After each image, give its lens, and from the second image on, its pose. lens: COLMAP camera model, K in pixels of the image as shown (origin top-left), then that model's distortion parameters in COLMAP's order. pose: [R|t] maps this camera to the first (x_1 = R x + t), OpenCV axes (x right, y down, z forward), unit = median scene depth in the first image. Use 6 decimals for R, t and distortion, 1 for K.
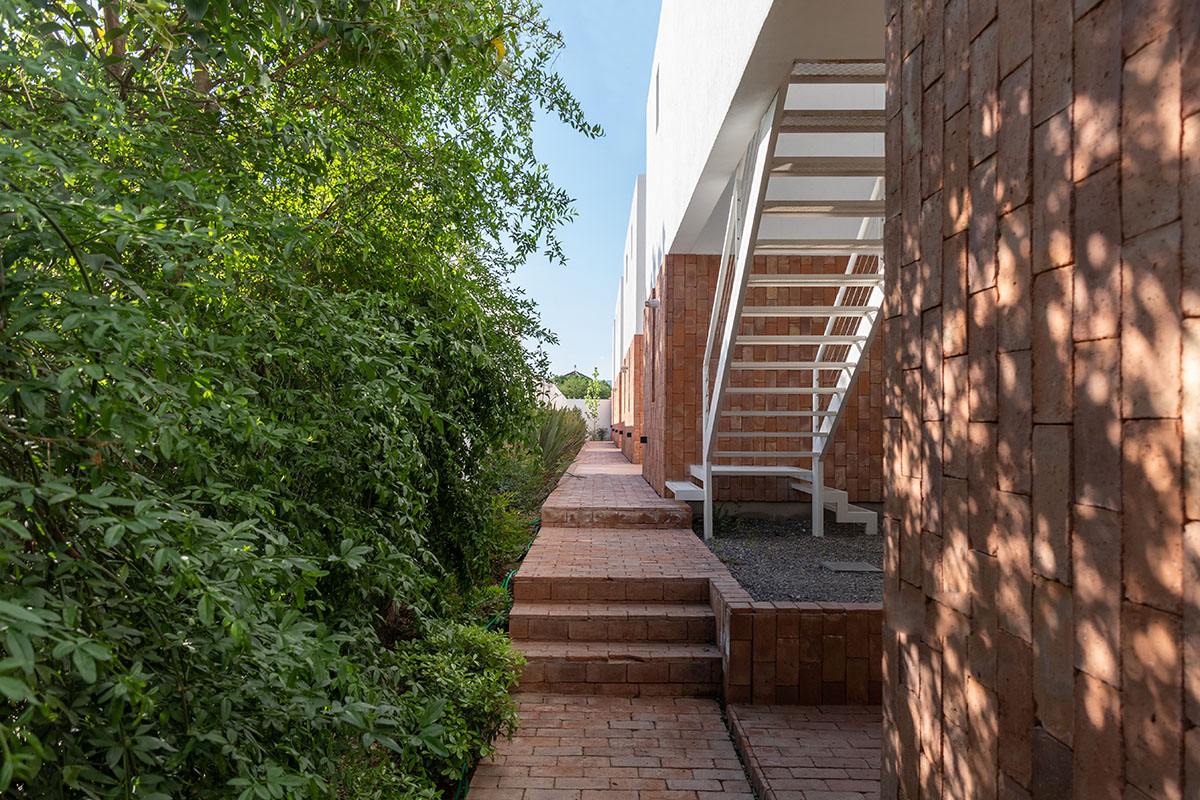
lens RADIAL K [[852.8, 0, 596.8], [0, 852.8, 400.5], [0, 0, 1]] dist [0.002116, 0.000331]
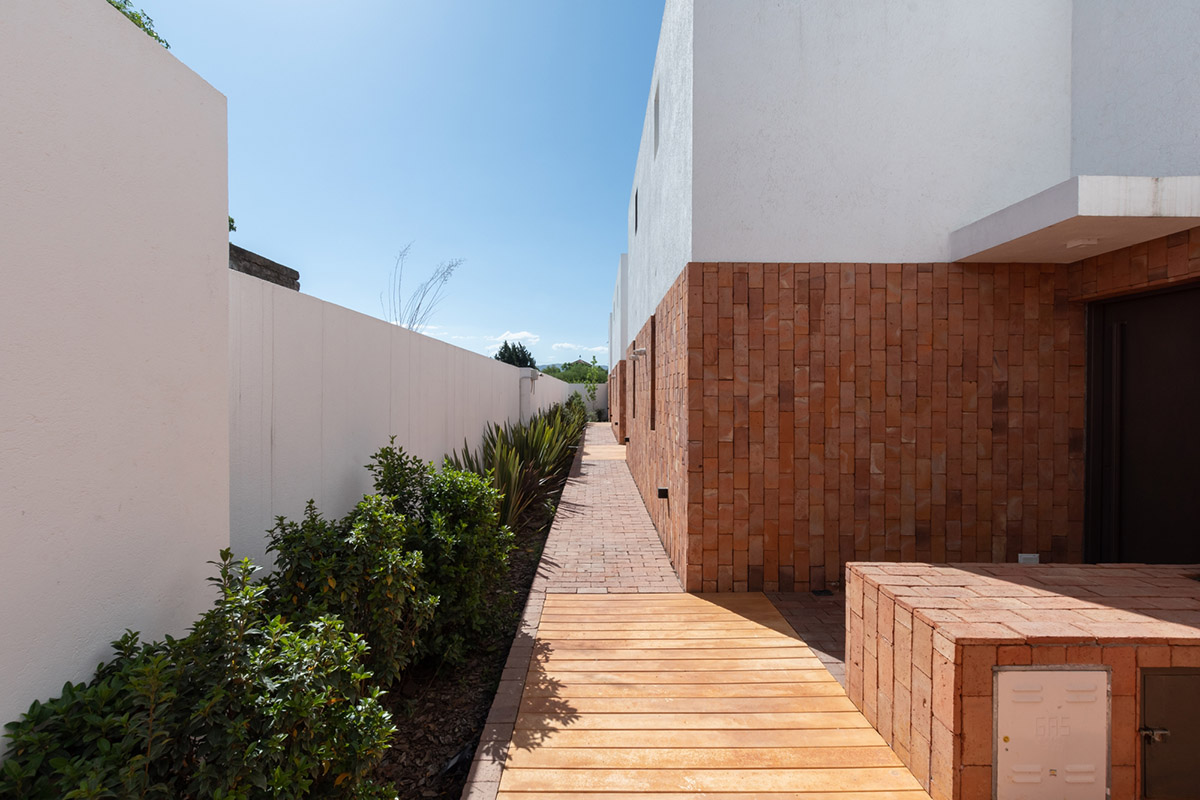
lens RADIAL K [[533.8, 0, 599.7], [0, 533.8, 397.0], [0, 0, 1]] dist [0.004931, -0.001339]
pose [[0.999956, -0.004624, 0.008188, 0.001073], [0.004328, 0.999353, 0.035715, -0.050702], [-0.008348, -0.035678, 0.999328, 1.512843]]
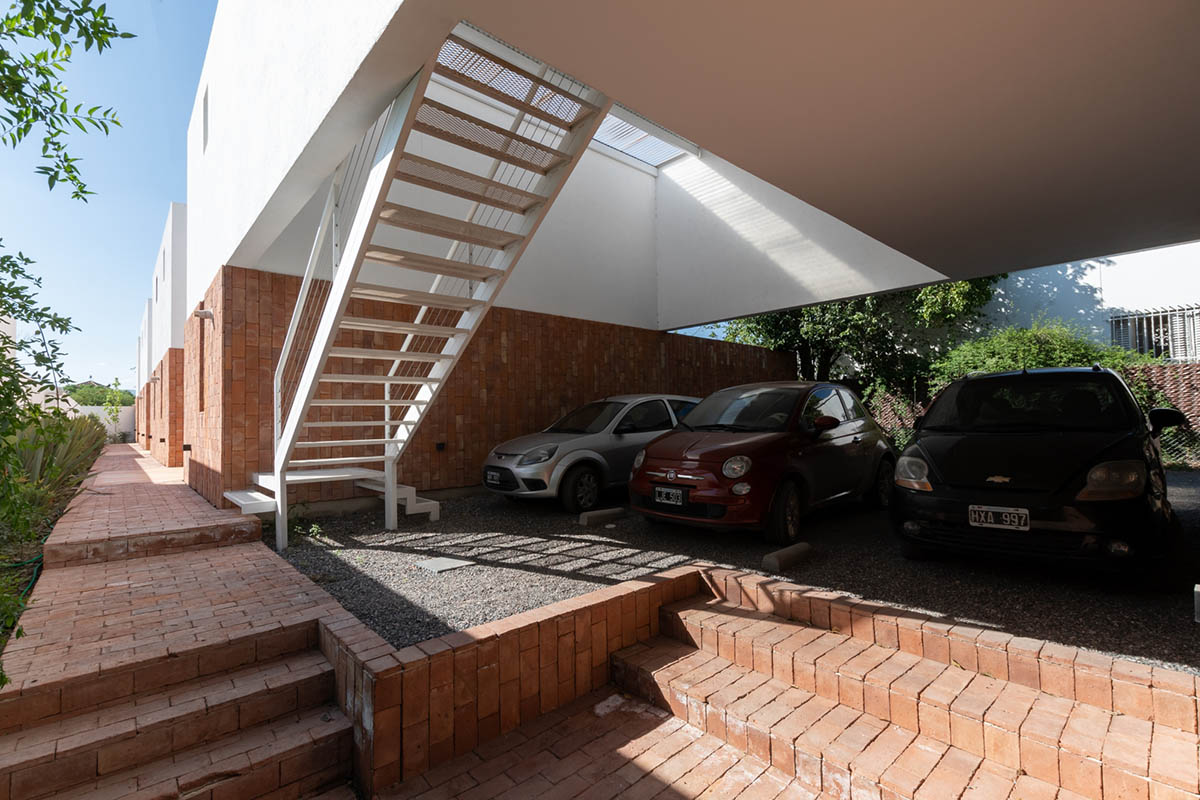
lens RADIAL K [[533.8, 0, 599.2], [0, 533.8, 404.7], [0, 0, 1]] dist [0.004931, -0.001339]
pose [[0.741908, 0.001340, 0.670501, -0.014921], [0.000577, 0.999996, -0.002637, -0.006088], [-0.670502, 0.002343, 0.741904, 0.273460]]
